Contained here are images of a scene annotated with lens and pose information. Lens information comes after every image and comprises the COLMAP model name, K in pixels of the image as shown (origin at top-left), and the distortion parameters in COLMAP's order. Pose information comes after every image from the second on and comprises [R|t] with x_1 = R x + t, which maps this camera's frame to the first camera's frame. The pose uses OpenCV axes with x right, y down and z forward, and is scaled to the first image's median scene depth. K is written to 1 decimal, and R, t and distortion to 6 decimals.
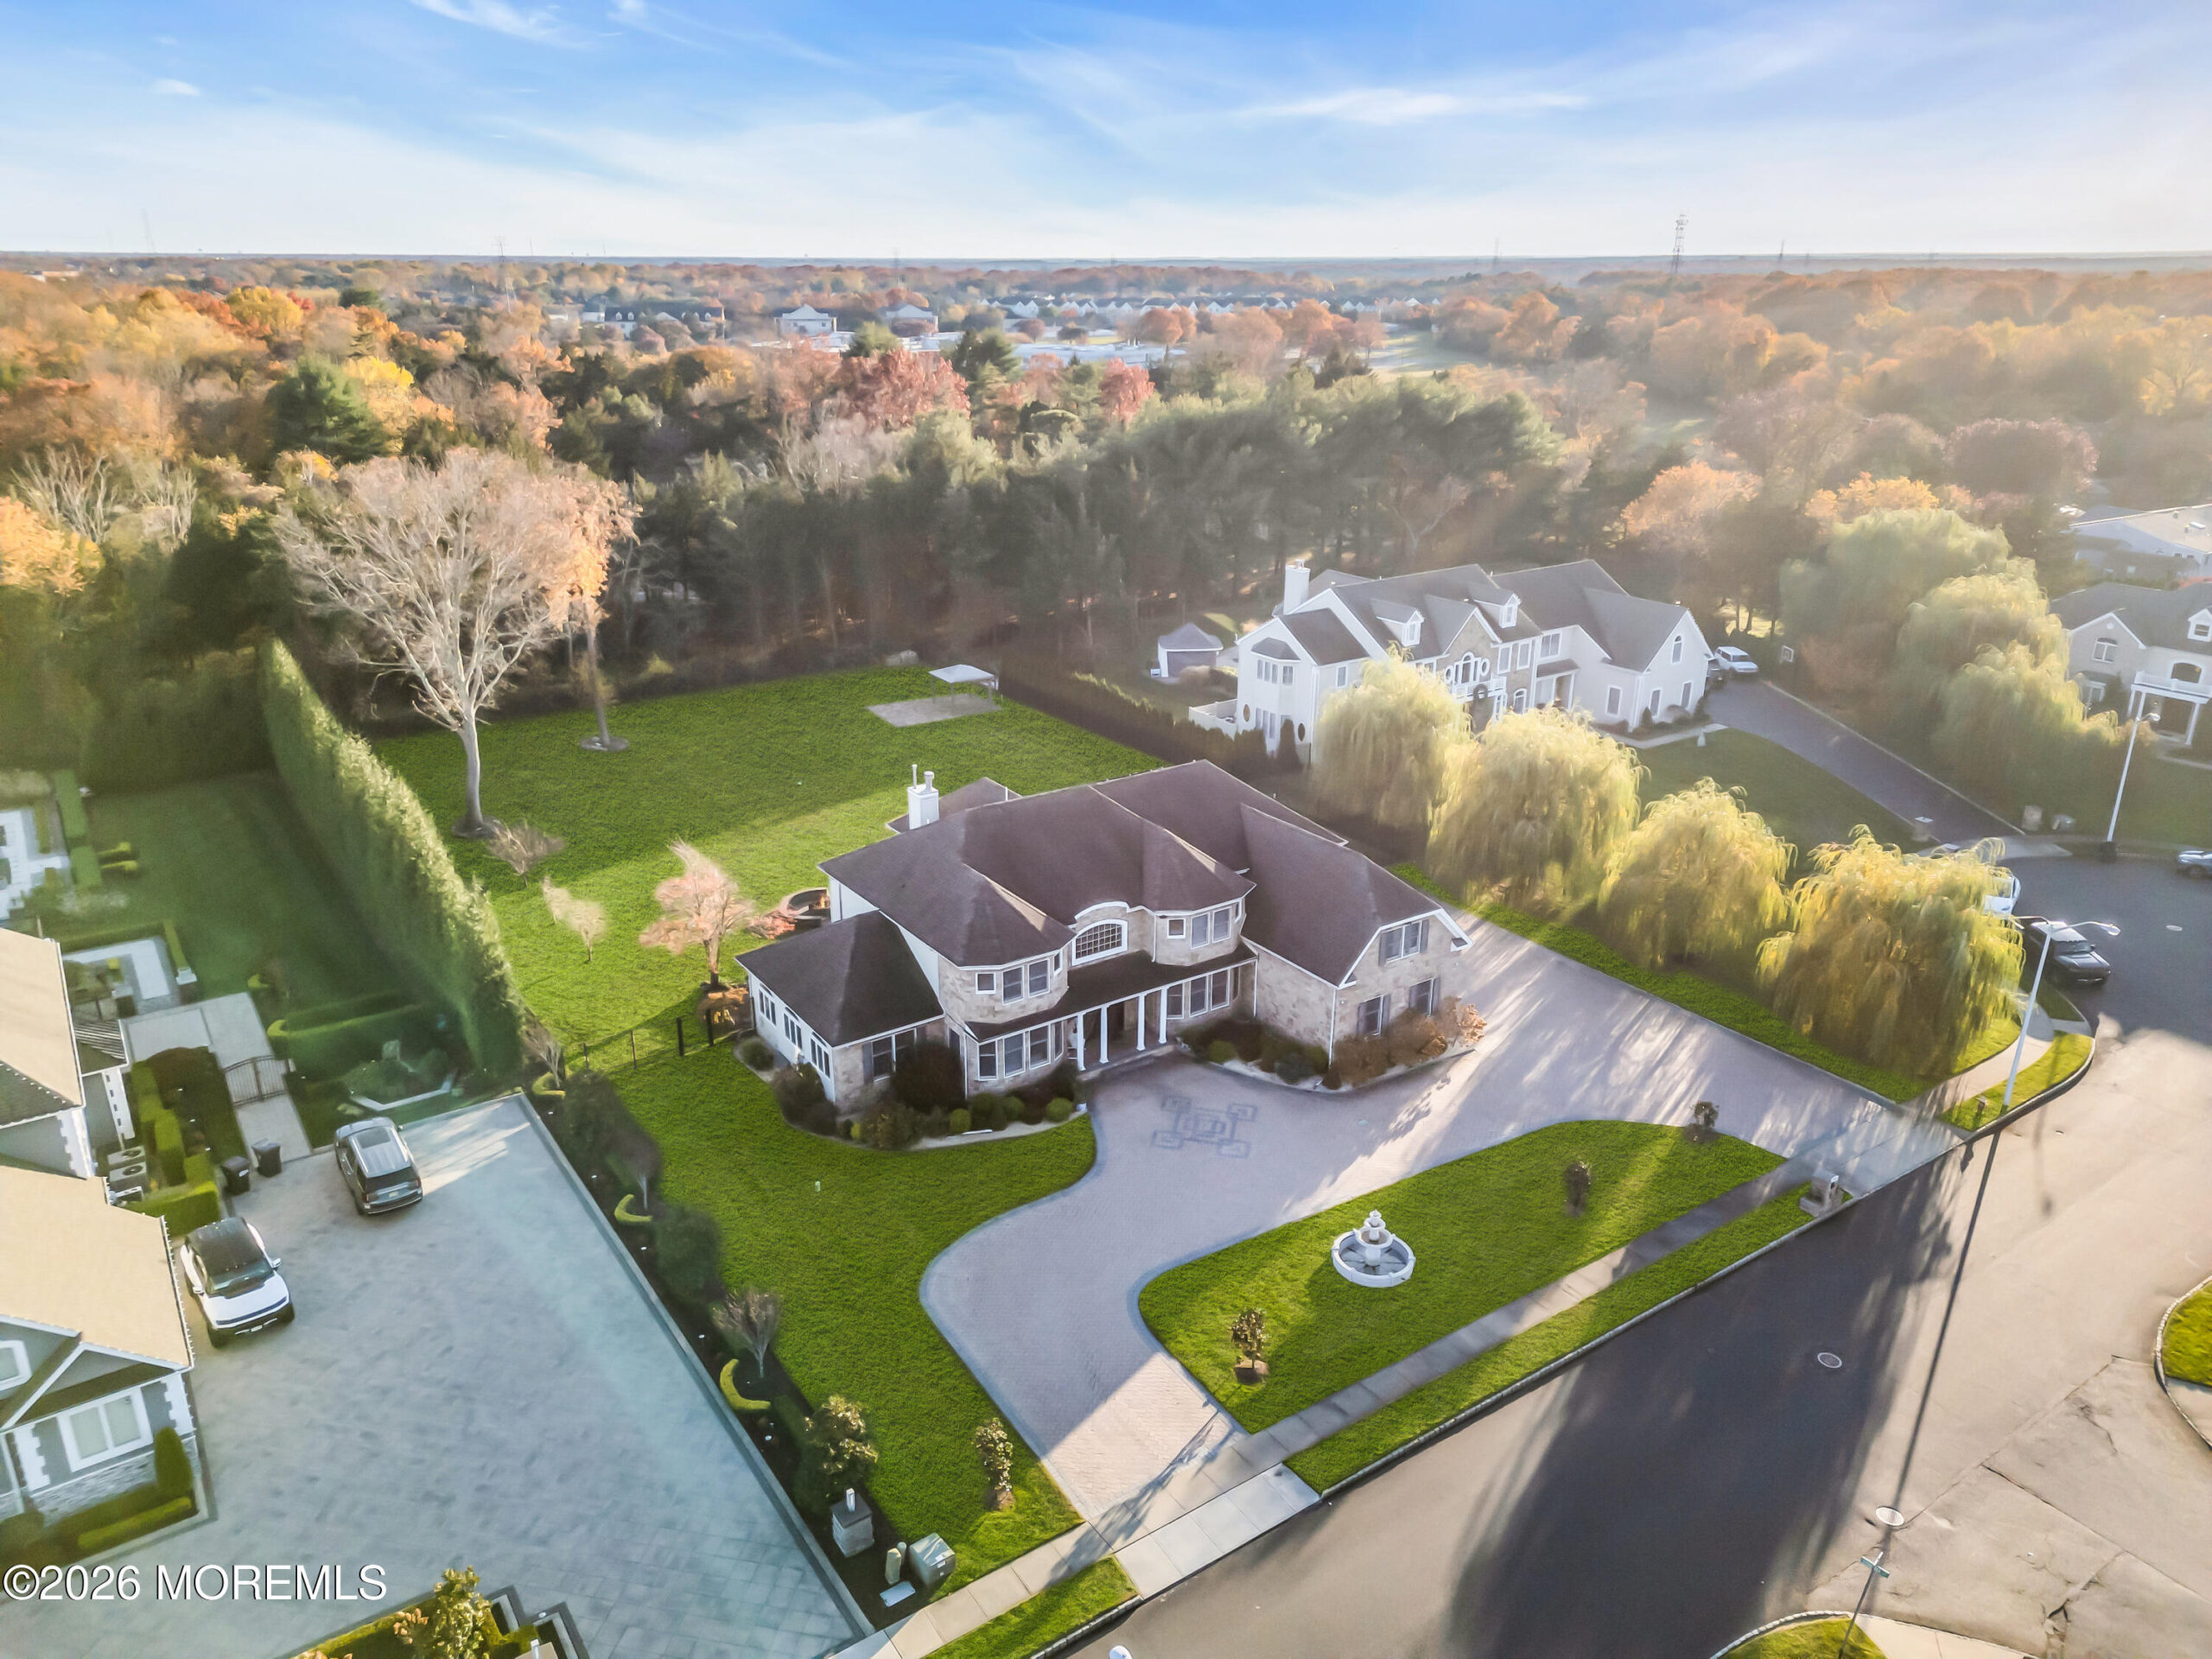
lens RADIAL K [[1546.4, 0, 1106.0], [0, 1546.4, 829.5], [0, 0, 1]] dist [0.086392, -0.075698]
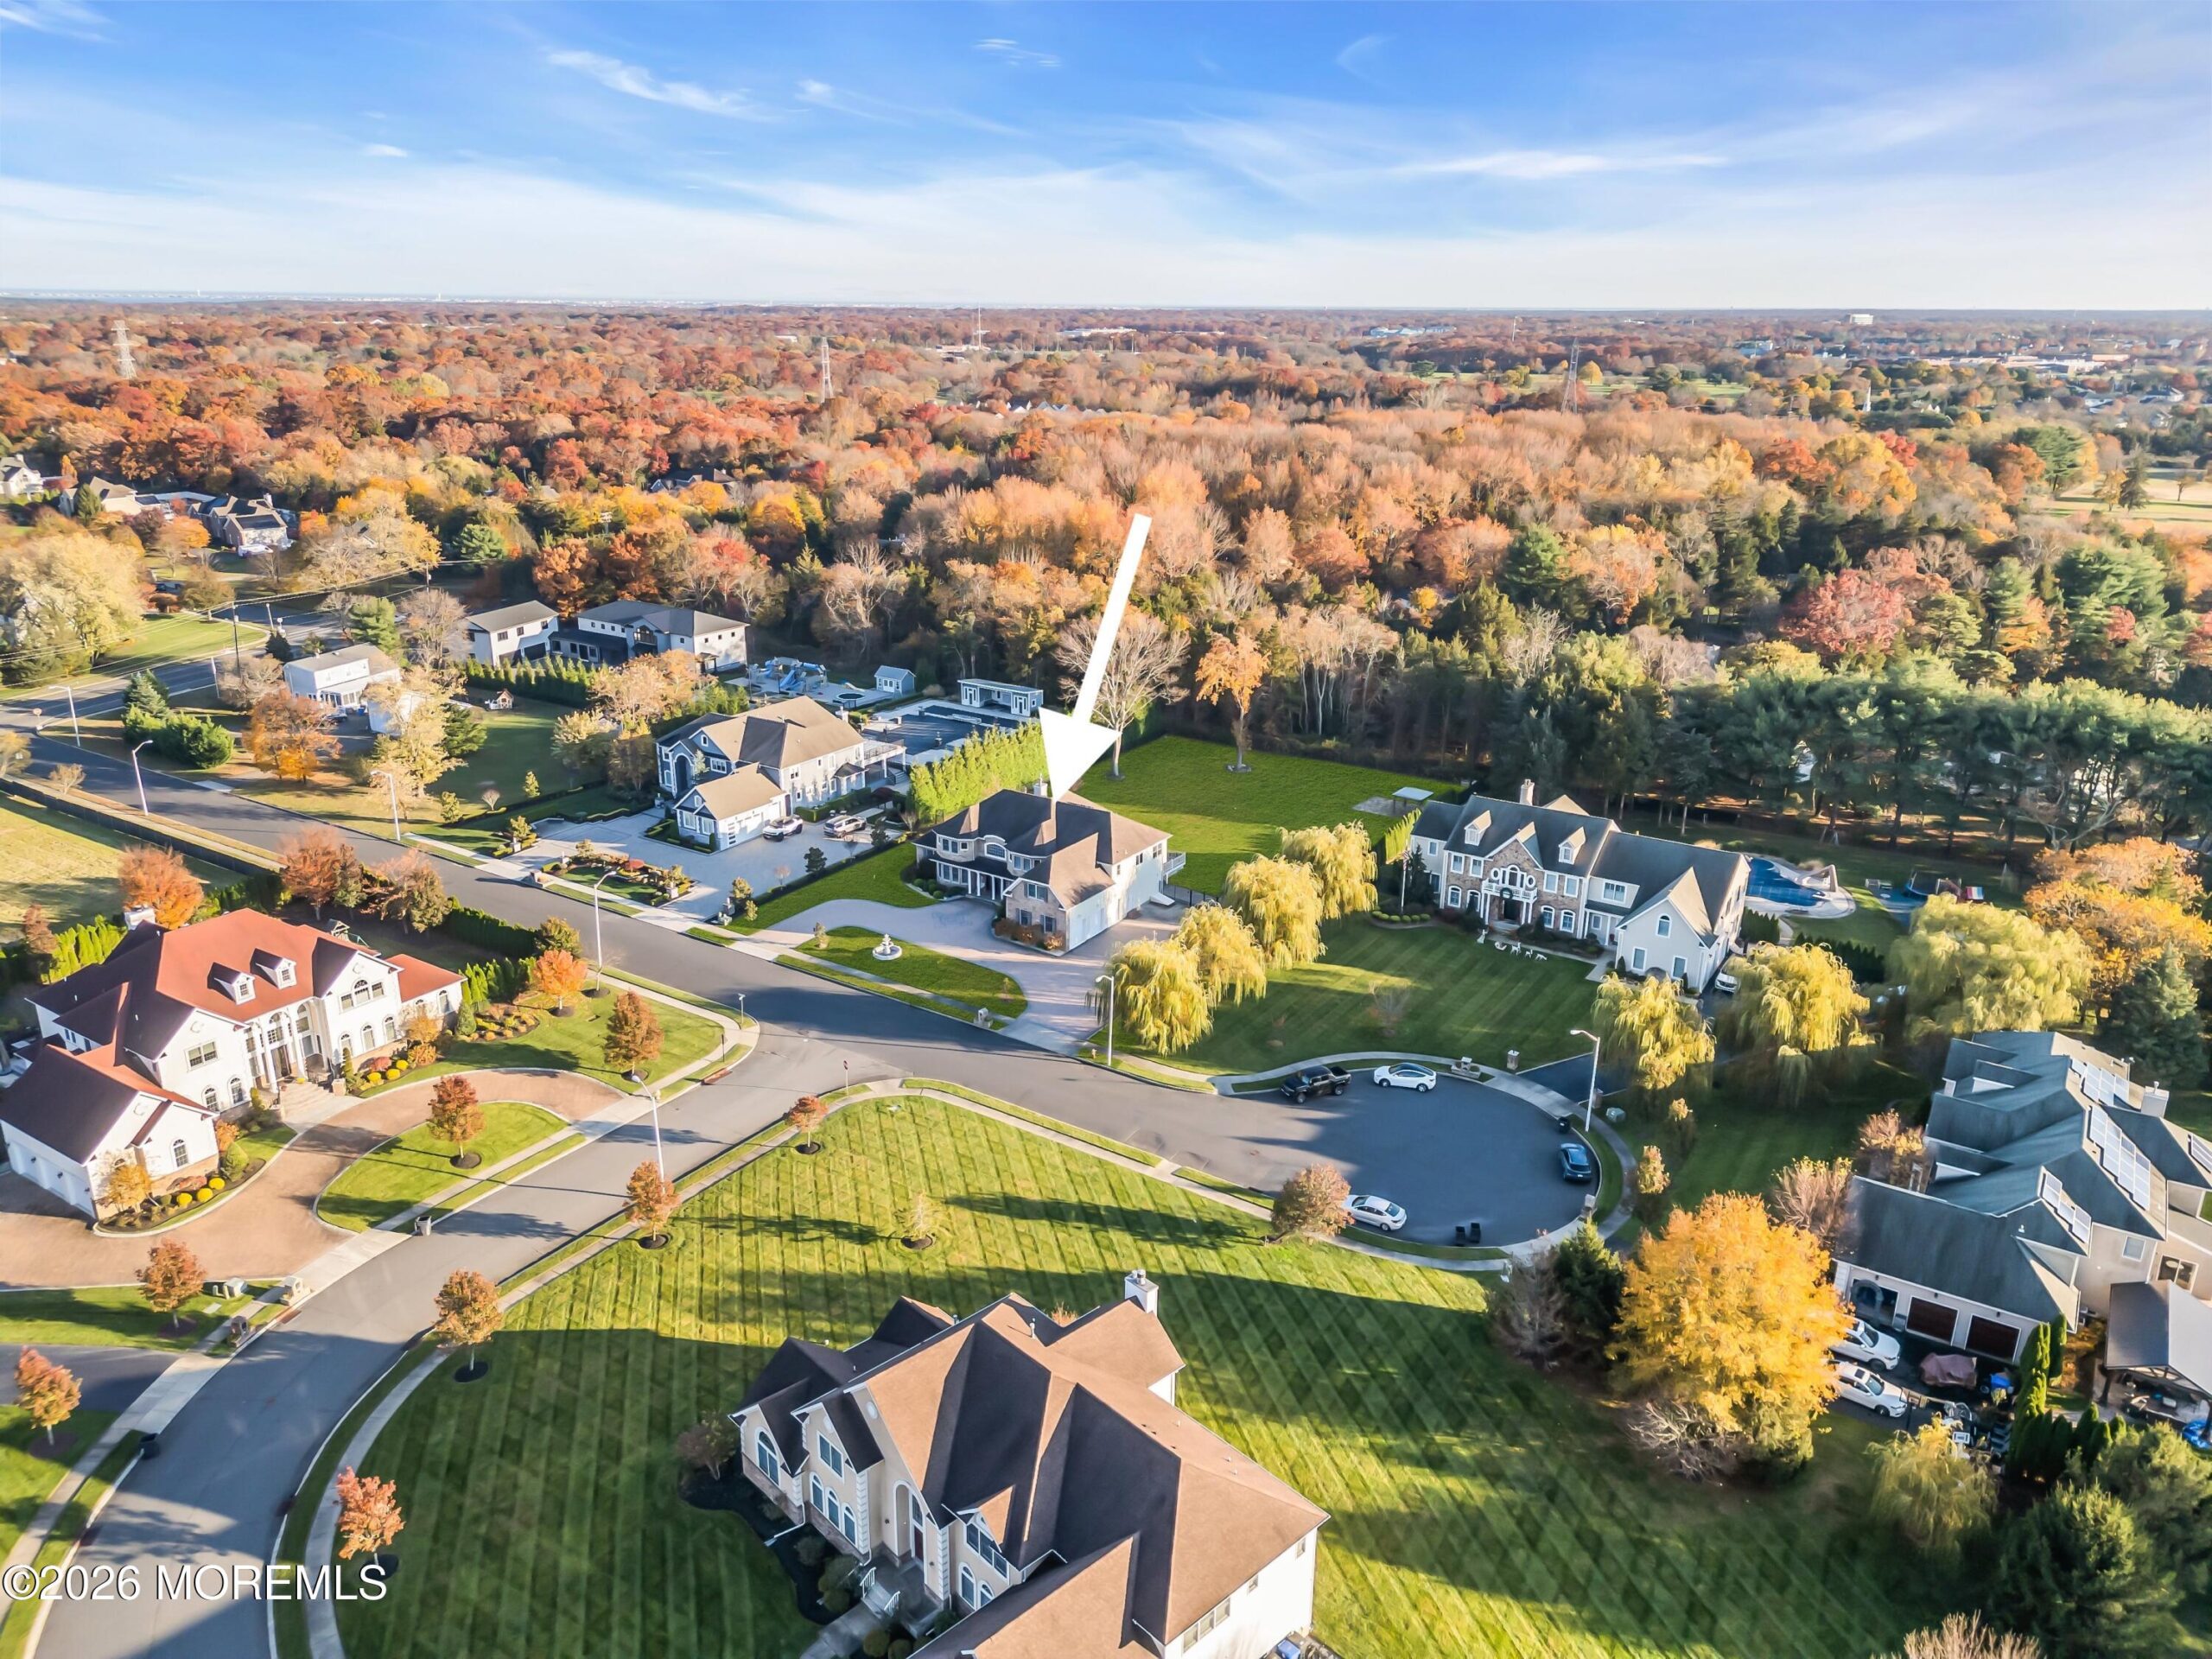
lens RADIAL K [[1530.7, 0, 1108.7], [0, 1530.7, 831.5], [0, 0, 1]] dist [0.080013, -0.081454]
pose [[0.384700, 0.304165, -0.871487, 2.138575], [-0.330461, 0.926950, 0.177647, -0.441311], [0.861859, 0.219652, 0.457112, 0.028130]]
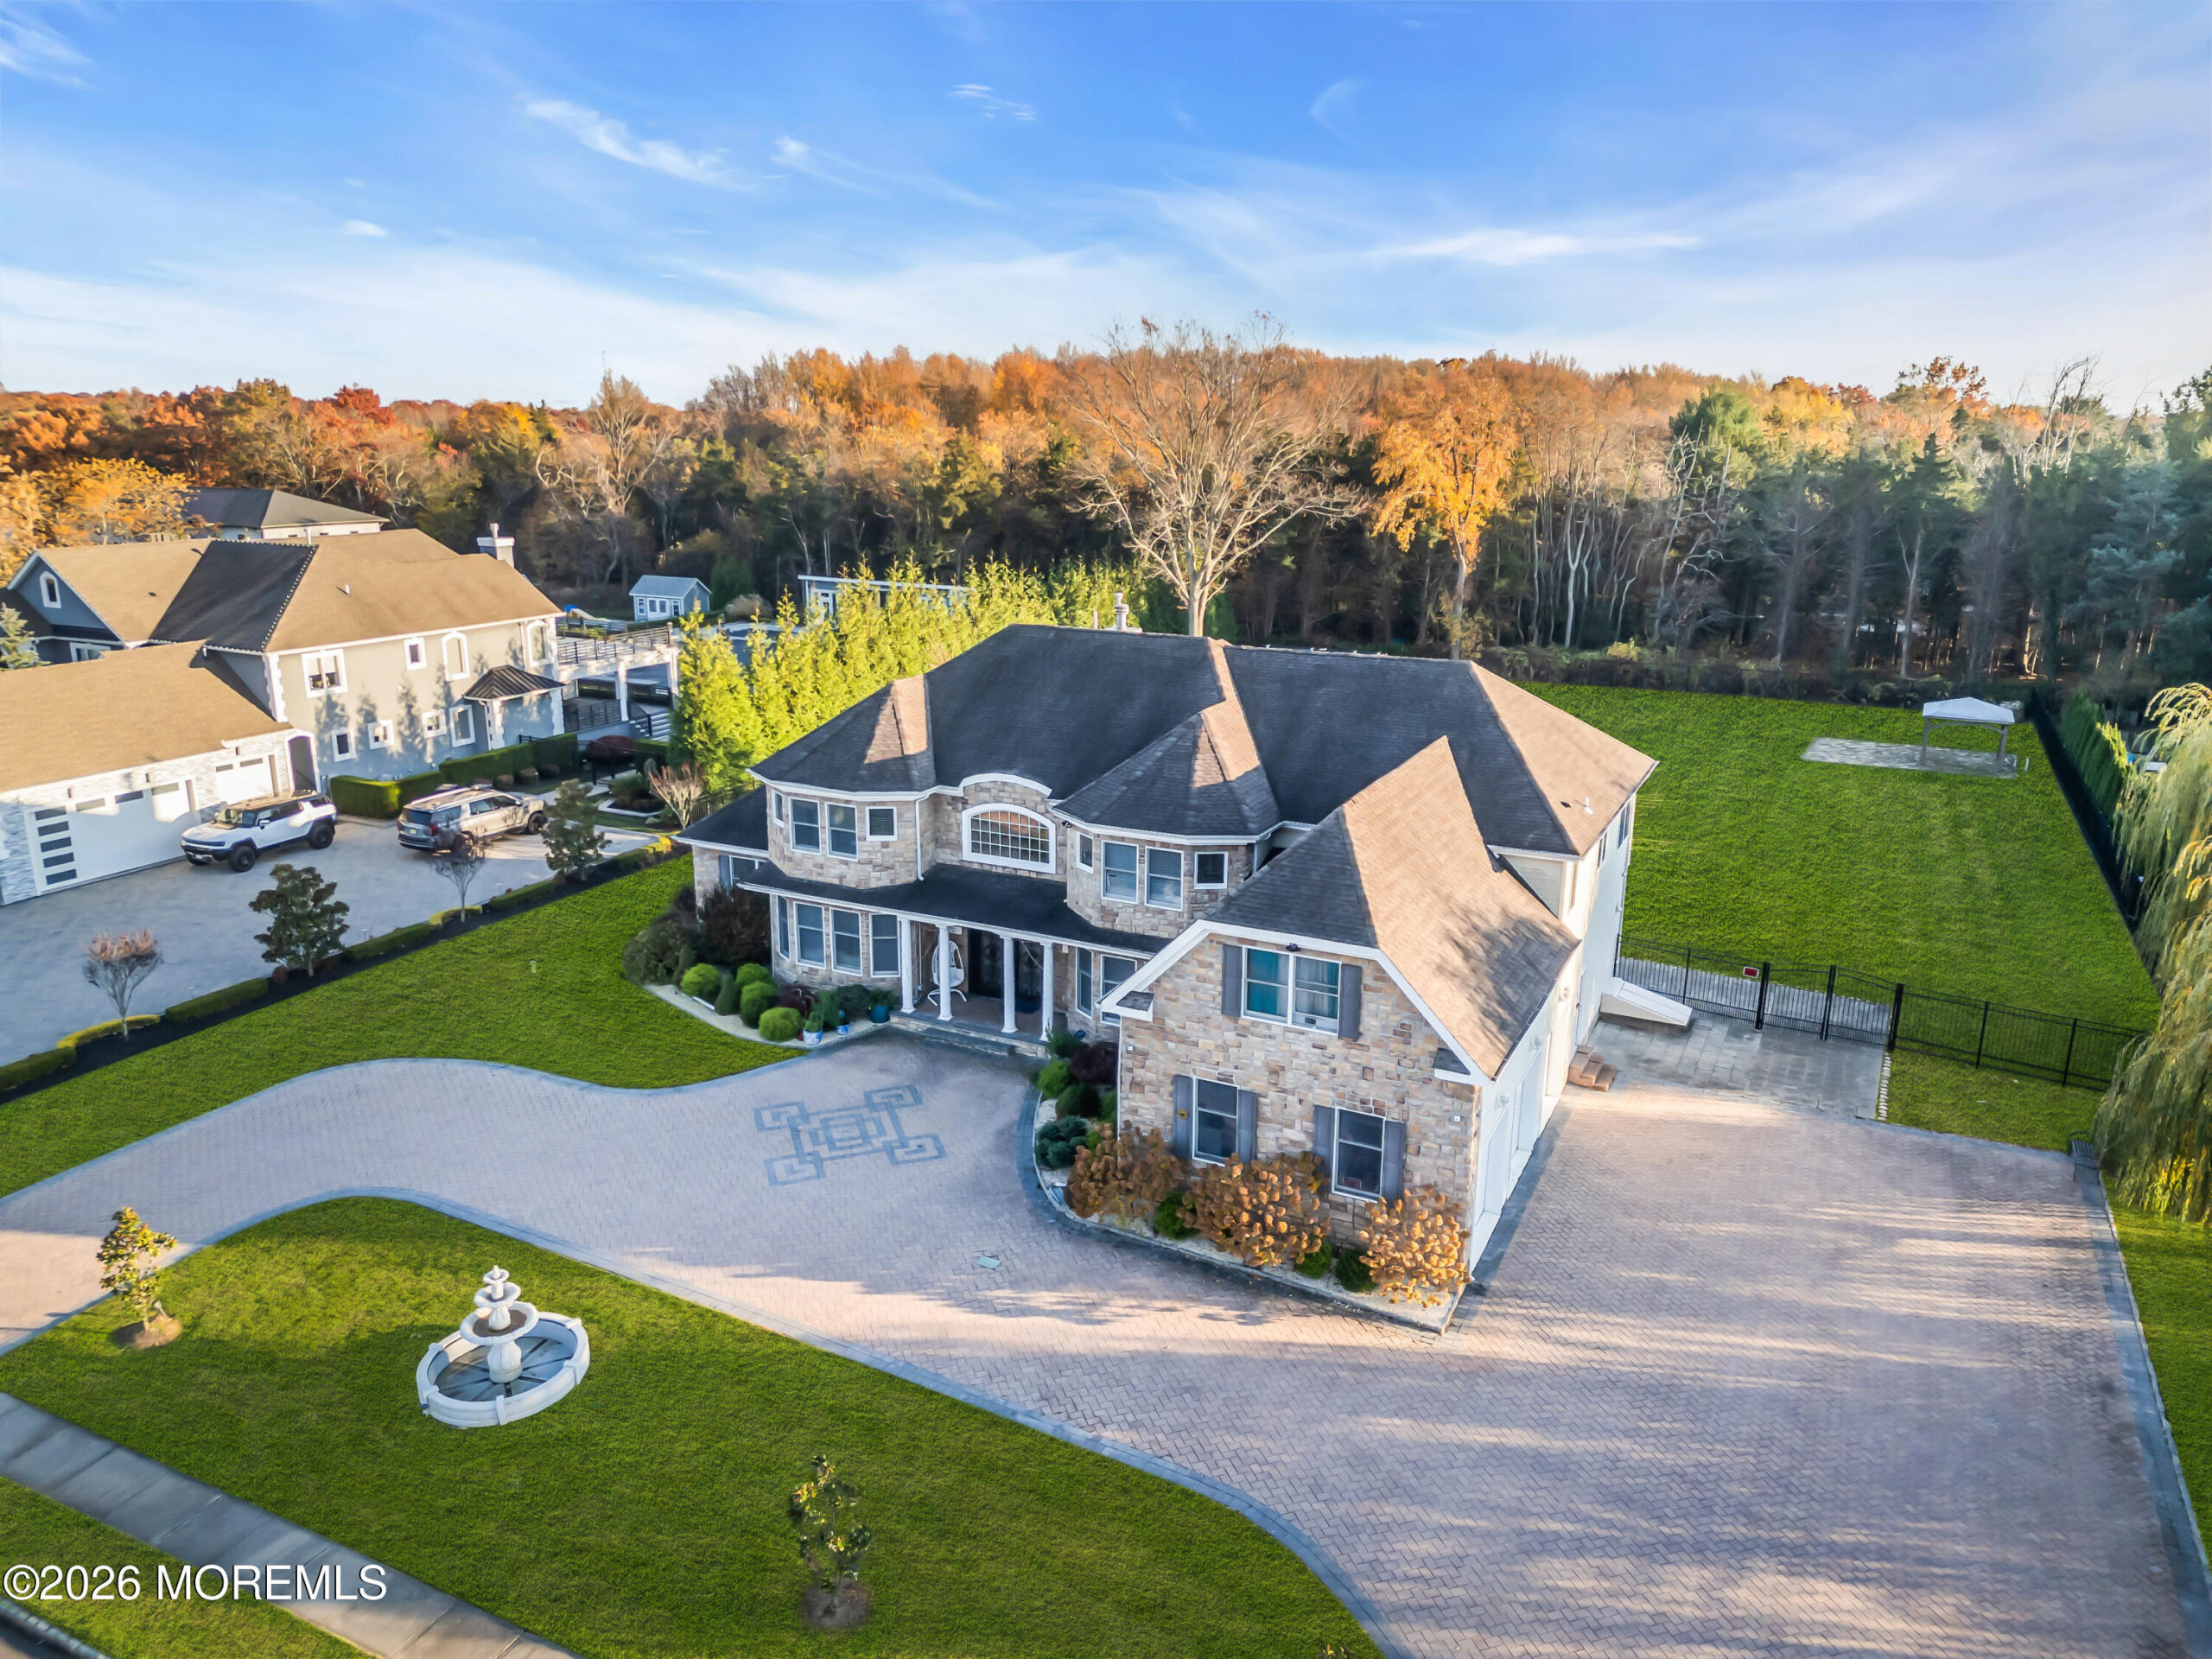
lens RADIAL K [[1552.4, 0, 1098.4], [0, 1552.4, 804.6], [0, 0, 1]] dist [0.062954, -0.067135]
pose [[0.484966, 0.214419, -0.847840, 0.526577], [-0.309769, 0.948739, 0.062748, 0.008903], [0.817833, 0.232204, 0.526527, 0.680272]]
